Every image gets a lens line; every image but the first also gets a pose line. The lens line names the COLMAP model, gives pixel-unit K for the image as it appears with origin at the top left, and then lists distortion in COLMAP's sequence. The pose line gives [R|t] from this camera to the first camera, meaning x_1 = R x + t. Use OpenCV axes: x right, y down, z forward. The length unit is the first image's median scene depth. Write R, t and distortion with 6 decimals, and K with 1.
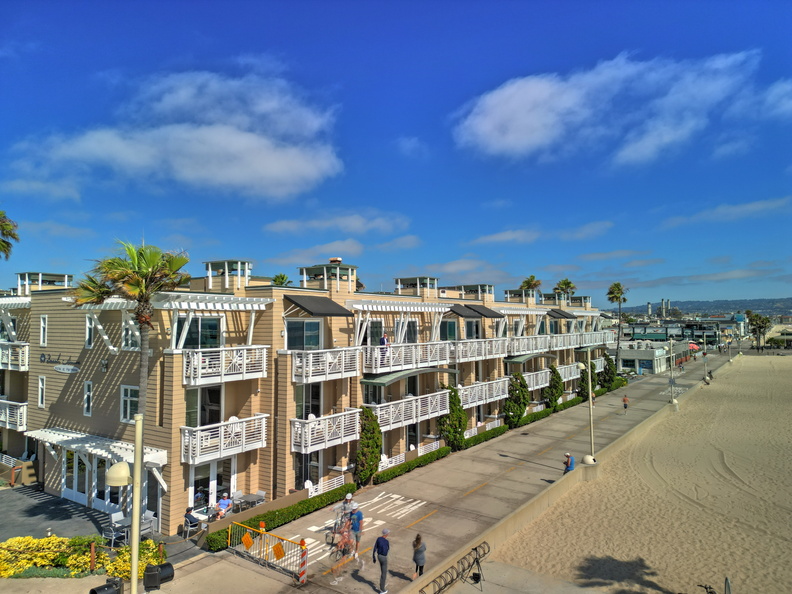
lens RADIAL K [[552.1, 0, 397.6], [0, 552.1, 293.7], [0, 0, 1]] dist [0.004051, -0.015505]
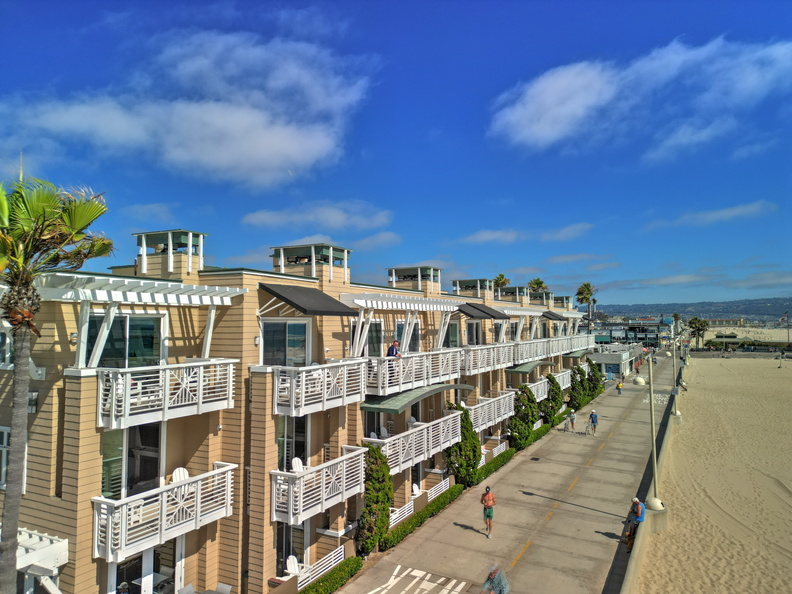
lens RADIAL K [[552.1, 0, 397.9], [0, 552.1, 293.2], [0, 0, 1]] dist [0.004051, -0.015505]
pose [[0.993443, 0.010095, 0.113878, -0.109438], [-0.009716, 0.999945, -0.003882, 0.014600], [-0.113911, 0.002751, 0.993487, 0.299319]]
